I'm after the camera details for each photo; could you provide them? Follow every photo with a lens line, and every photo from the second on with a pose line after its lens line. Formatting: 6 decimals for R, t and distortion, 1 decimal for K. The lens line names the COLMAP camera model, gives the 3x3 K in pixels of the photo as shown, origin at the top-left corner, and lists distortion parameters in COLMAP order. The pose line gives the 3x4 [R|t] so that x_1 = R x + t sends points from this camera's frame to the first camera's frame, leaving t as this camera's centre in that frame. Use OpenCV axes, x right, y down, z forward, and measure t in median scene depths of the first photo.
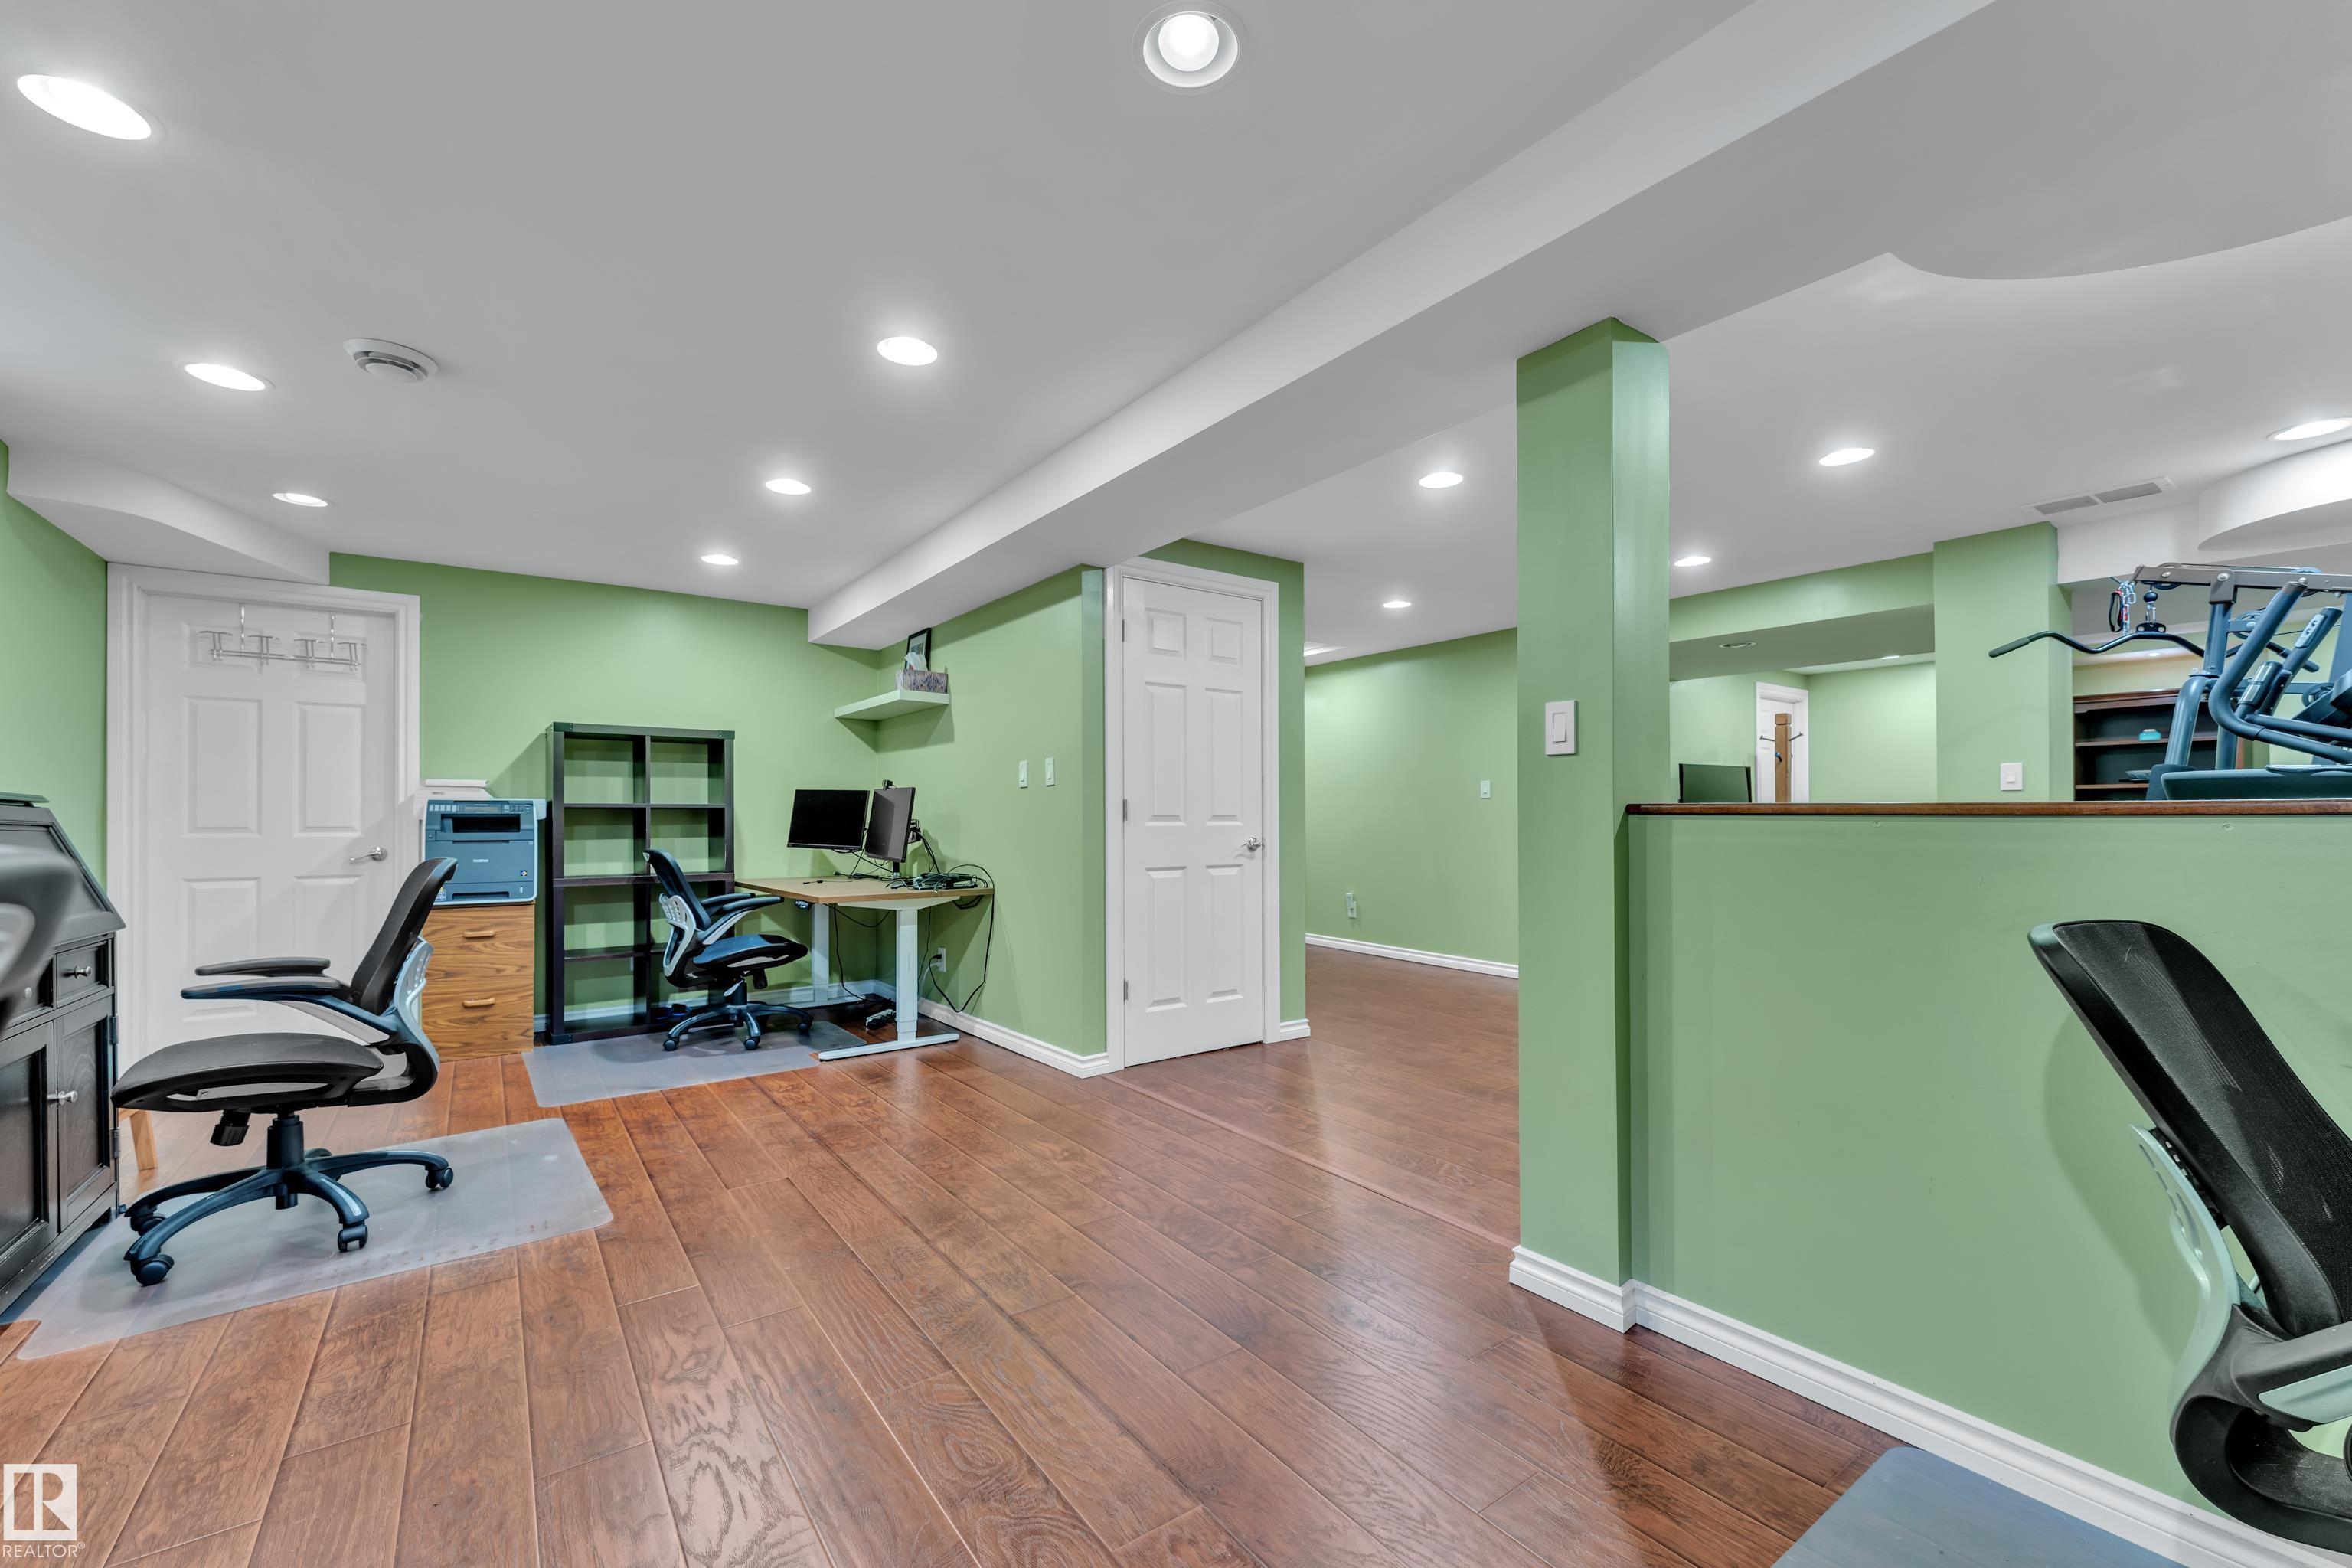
lens RADIAL K [[970.3, 0, 1172.1], [0, 970.3, 793.8], [0, 0, 1]] dist [0.001290, -0.000116]
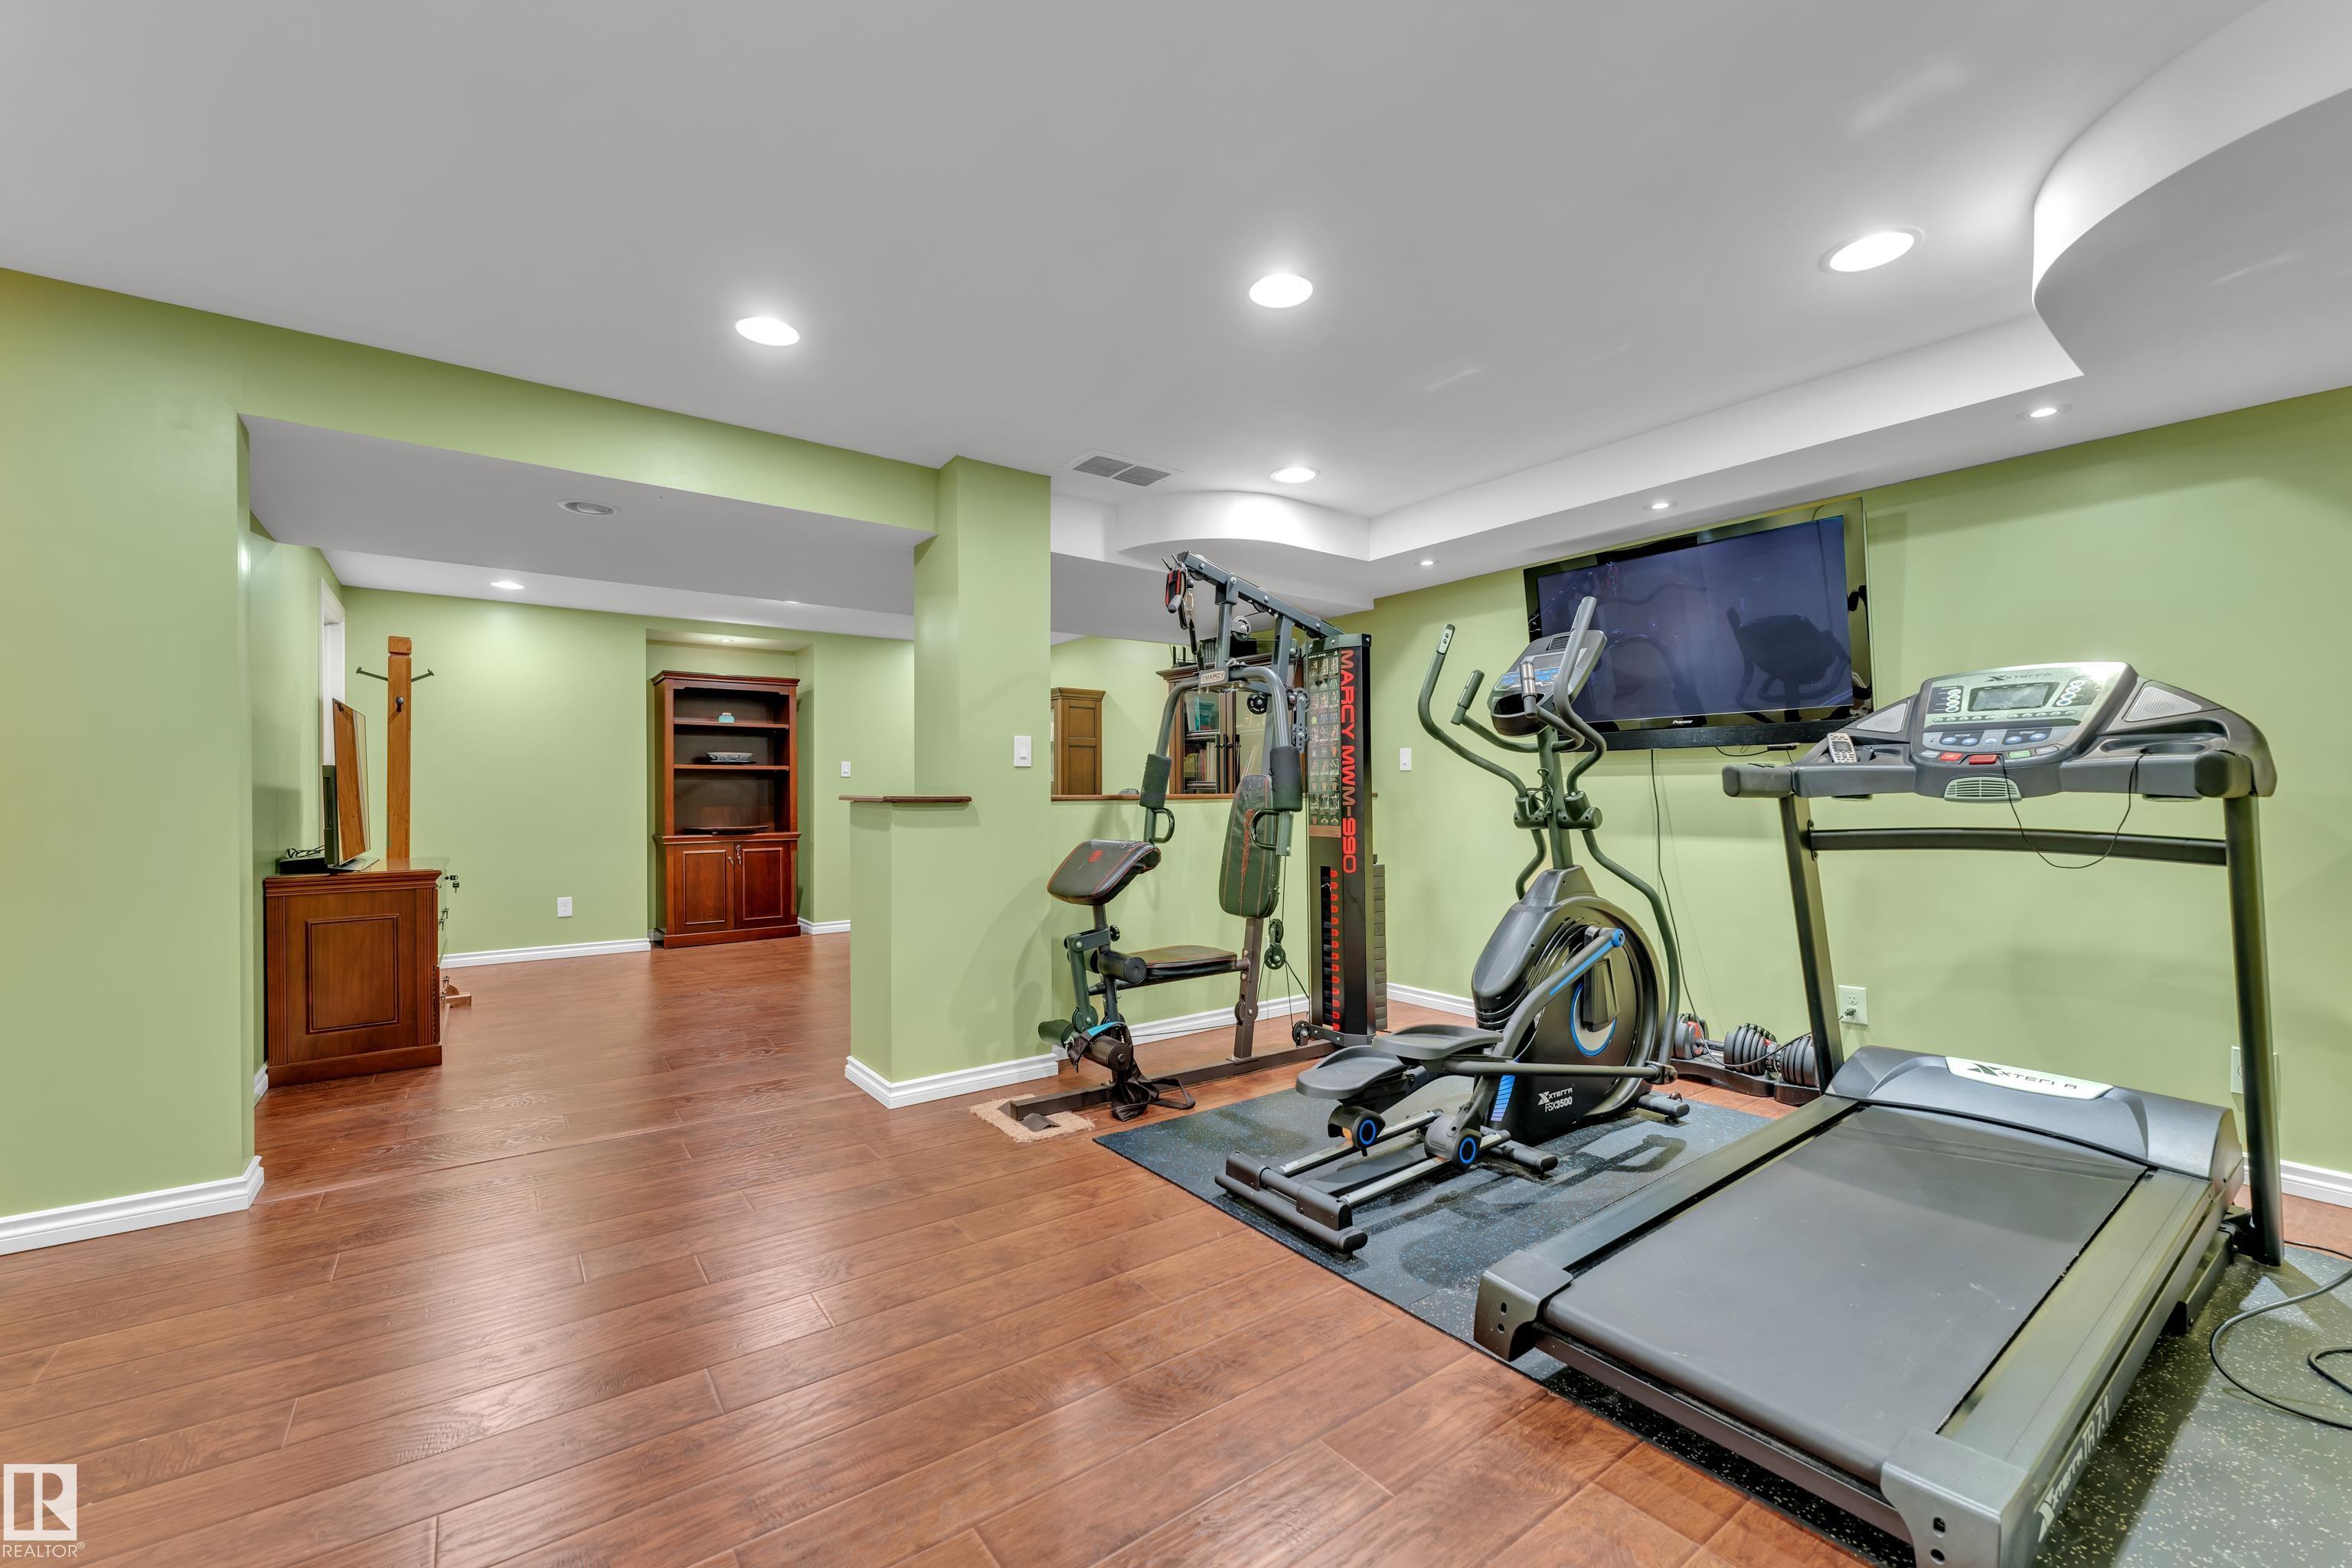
lens RADIAL K [[970.3, 0, 1172.1], [0, 970.3, 793.8], [0, 0, 1]] dist [0.001290, -0.000116]
pose [[-0.027536, 0.002207, 0.999618, -0.036351], [-0.018237, 0.999830, -0.002710, 0.028500], [-0.999454, -0.018304, -0.027491, 1.233297]]
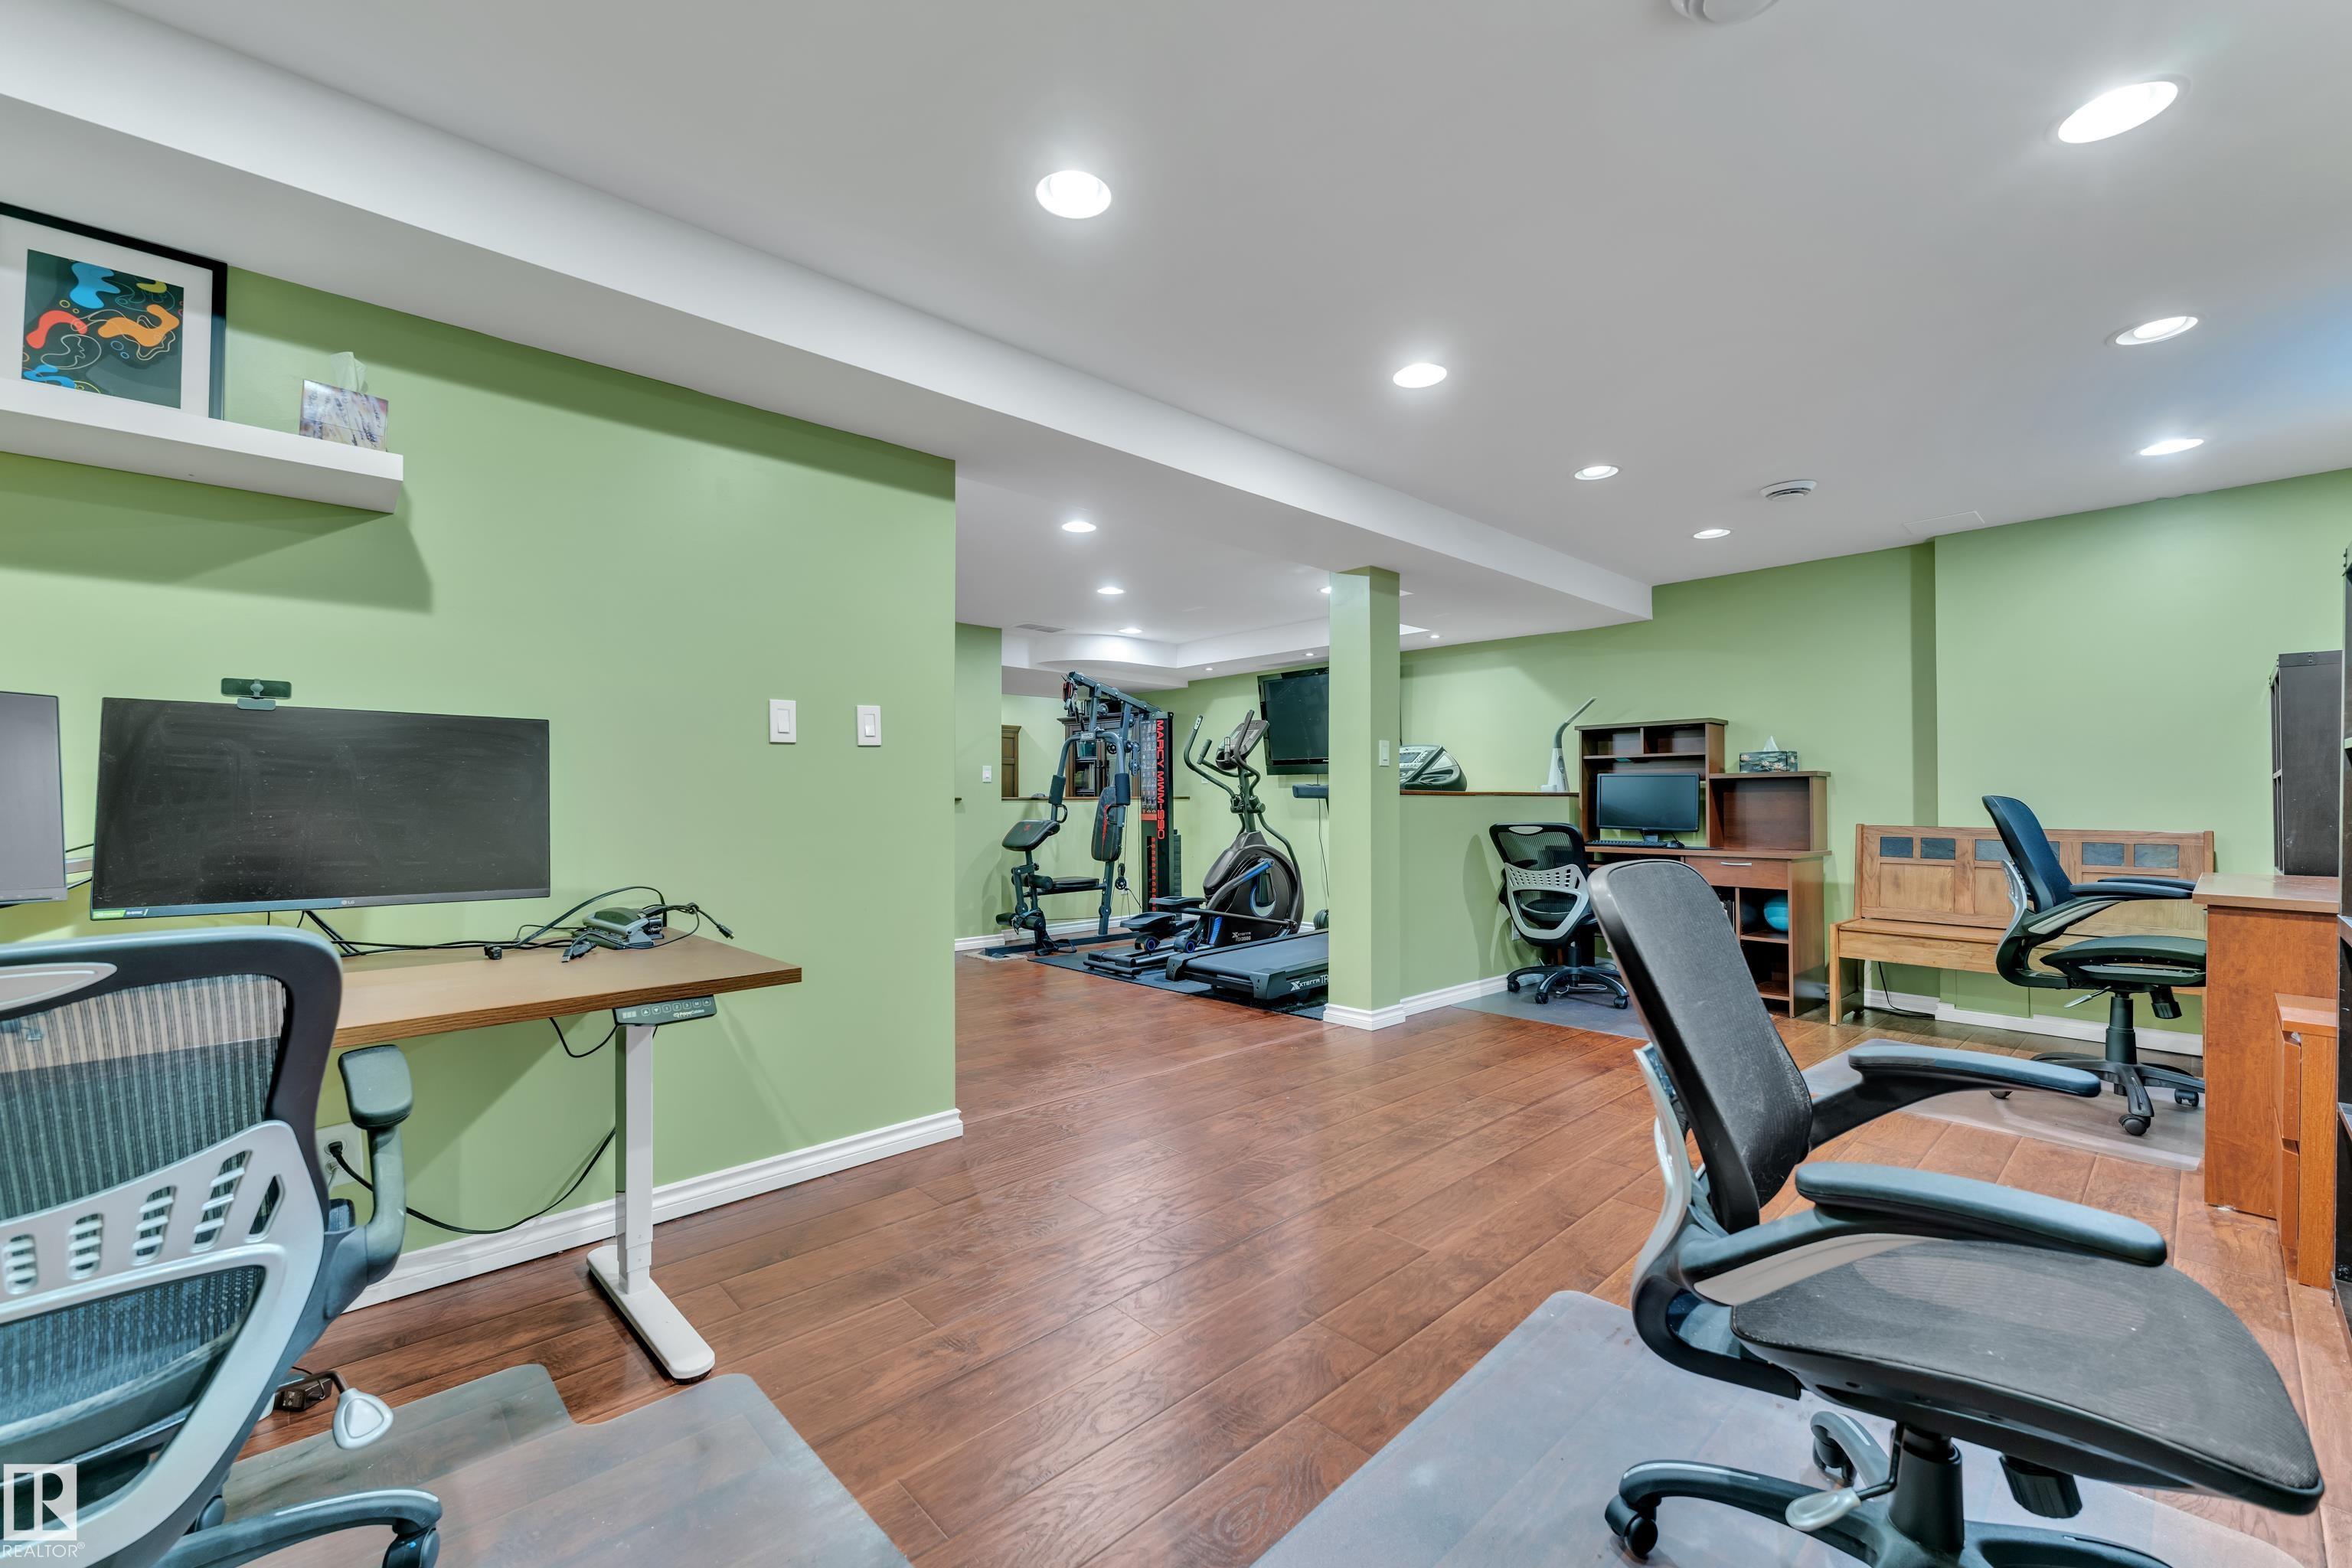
lens RADIAL K [[970.3, 0, 1172.1], [0, 970.3, 793.8], [0, 0, 1]] dist [0.001290, -0.000116]
pose [[-0.131967, 0.006373, 0.991234, -1.169039], [-0.020634, 0.999745, -0.009175, 0.035211], [-0.991039, -0.021664, -0.131802, 1.254911]]
